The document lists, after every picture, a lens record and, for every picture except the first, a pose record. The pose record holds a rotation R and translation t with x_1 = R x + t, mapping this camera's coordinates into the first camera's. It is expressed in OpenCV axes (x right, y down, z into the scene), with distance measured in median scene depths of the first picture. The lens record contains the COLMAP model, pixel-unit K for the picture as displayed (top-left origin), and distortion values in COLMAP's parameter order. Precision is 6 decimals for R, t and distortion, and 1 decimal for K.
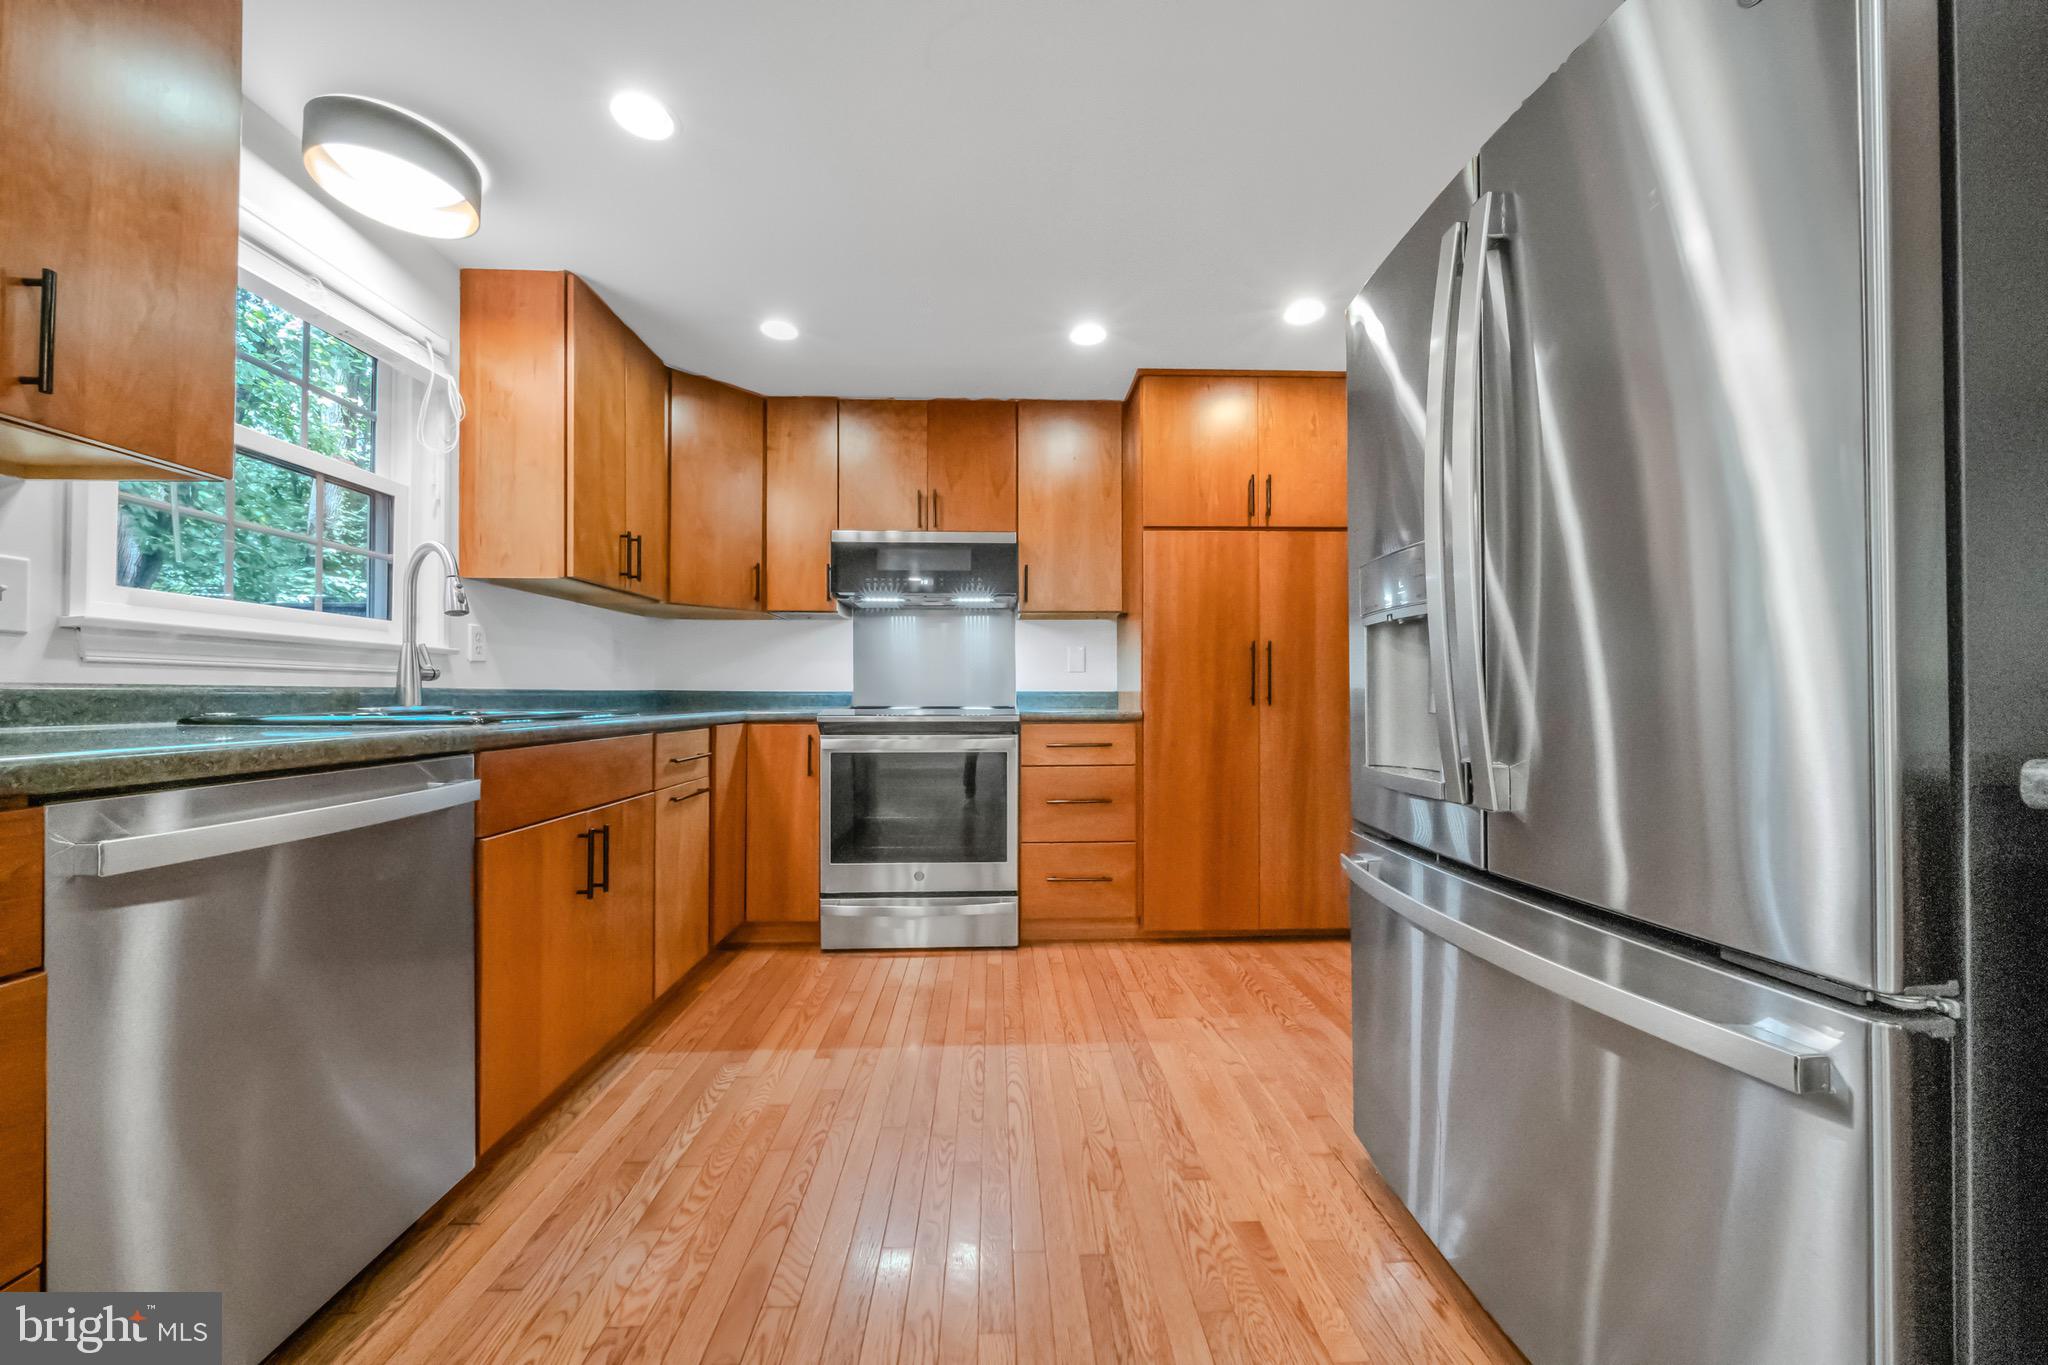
lens RADIAL K [[728.0, 0, 1025.7], [0, 728.0, 688.7], [0, 0, 1]] dist [0.000433, -0.000110]
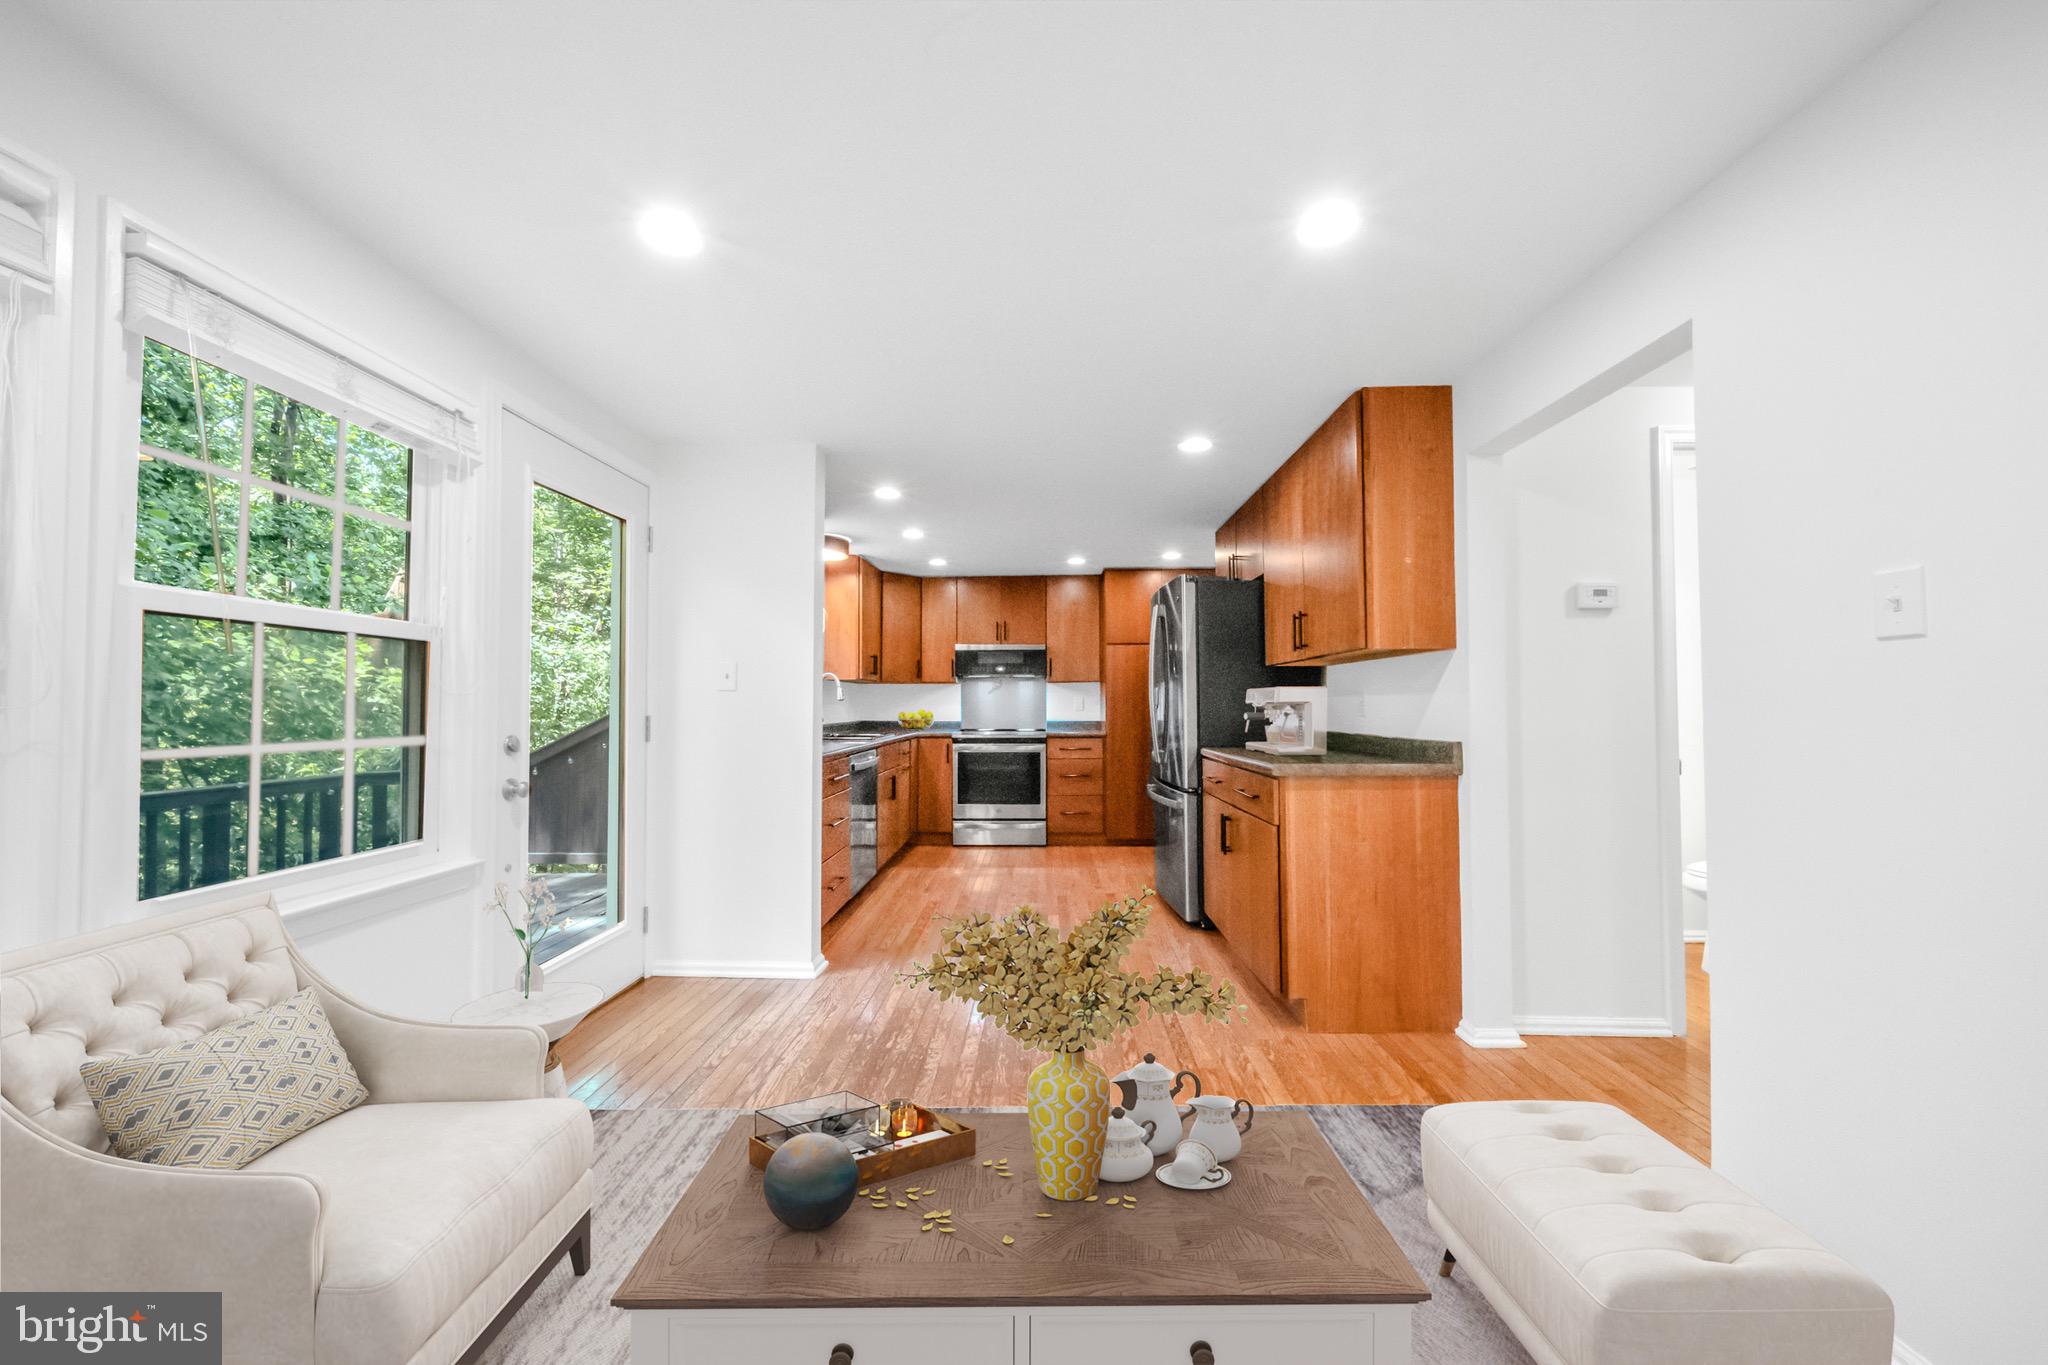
lens RADIAL K [[728.0, 0, 1025.7], [0, 728.0, 688.7], [0, 0, 1]] dist [0.000433, -0.000110]
pose [[0.998081, -0.004208, -0.061773, 0.061859], [0.003014, 0.999807, -0.019409, -0.055187], [0.061843, 0.019186, 0.997901, -1.109251]]
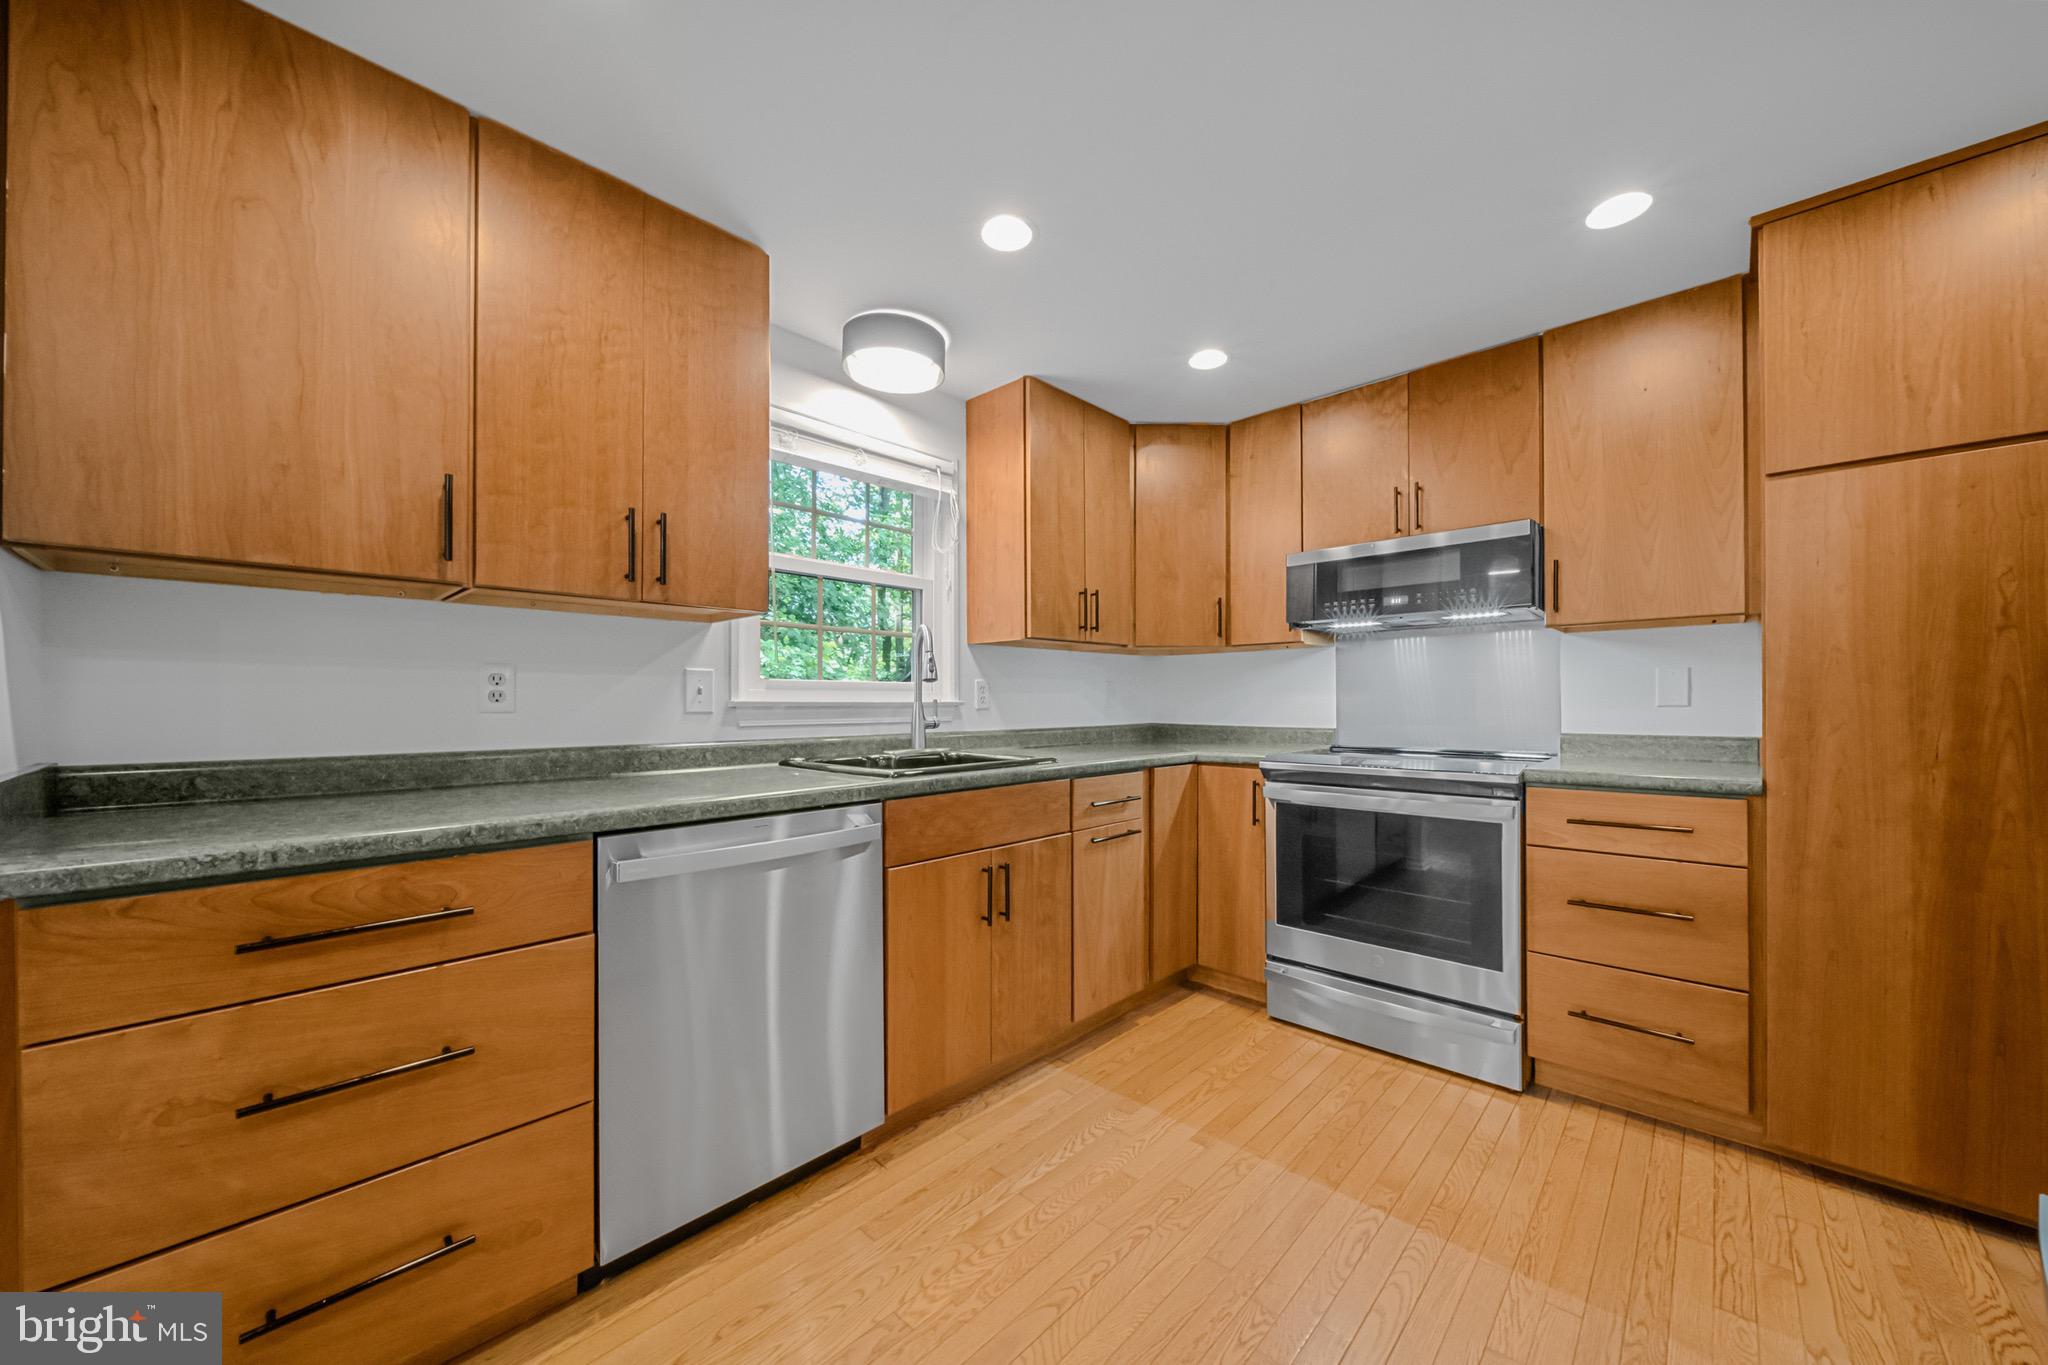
lens RADIAL K [[738.2, 0, 1026.2], [0, 738.2, 703.3], [0, 0, 1]] dist [0.000904, -0.000077]
pose [[0.699206, -0.003660, -0.714911, 0.174330], [0.010626, 0.999930, 0.005273, -0.043909], [0.714842, -0.011284, 0.699195, 0.135659]]
